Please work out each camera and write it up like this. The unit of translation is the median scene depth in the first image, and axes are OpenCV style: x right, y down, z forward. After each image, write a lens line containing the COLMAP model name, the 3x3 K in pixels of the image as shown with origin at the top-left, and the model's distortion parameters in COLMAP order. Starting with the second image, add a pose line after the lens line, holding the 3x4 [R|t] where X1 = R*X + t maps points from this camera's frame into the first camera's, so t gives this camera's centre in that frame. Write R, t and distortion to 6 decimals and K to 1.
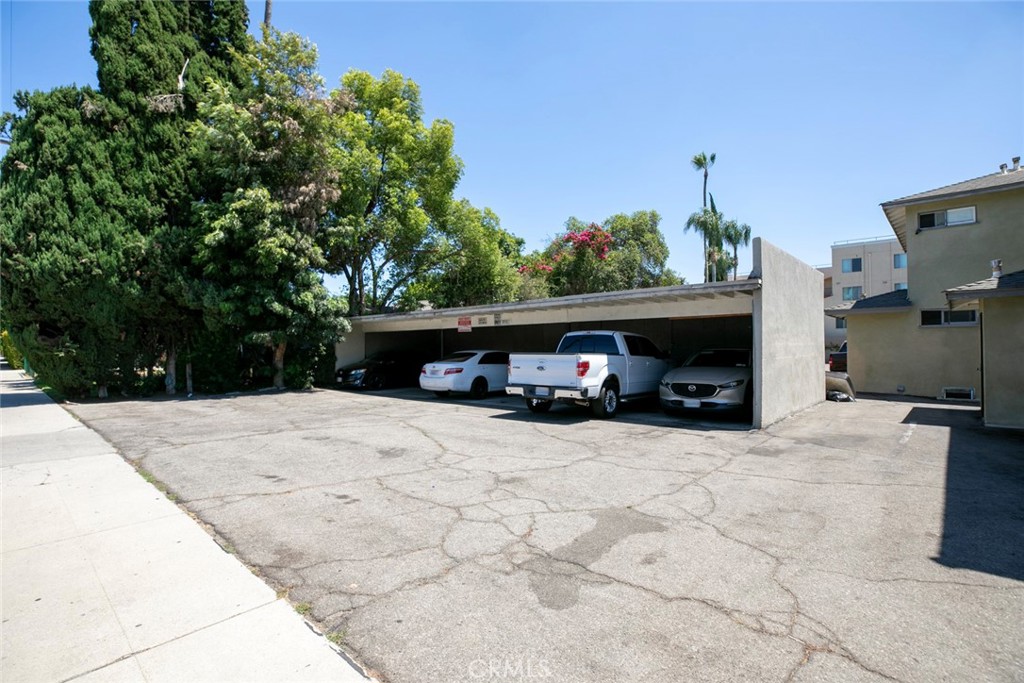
lens RADIAL K [[500.3, 0, 518.4], [0, 500.3, 340.7], [0, 0, 1]] dist [-0.004130, 0.000747]
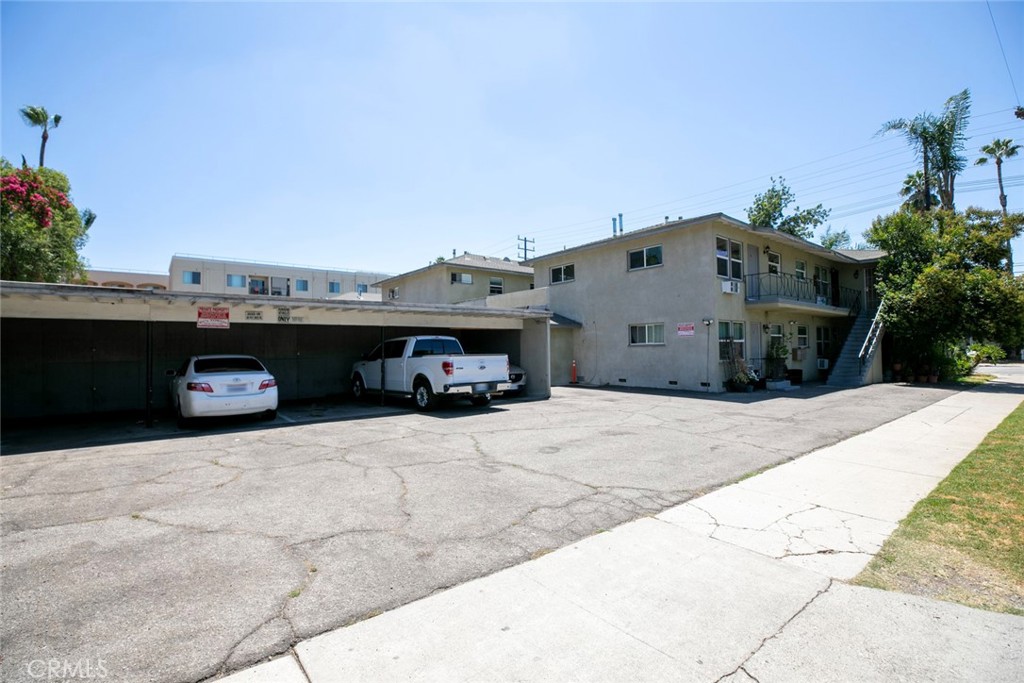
lens RADIAL K [[462.5, 0, 515.0], [0, 462.5, 340.4], [0, 0, 1]] dist [-0.031758, 0.004050]
pose [[0.163730, 0.023050, 0.986236, -0.819969], [-0.007227, 0.999728, -0.022166, 0.012558], [-0.986479, -0.003498, 0.163852, 0.607367]]
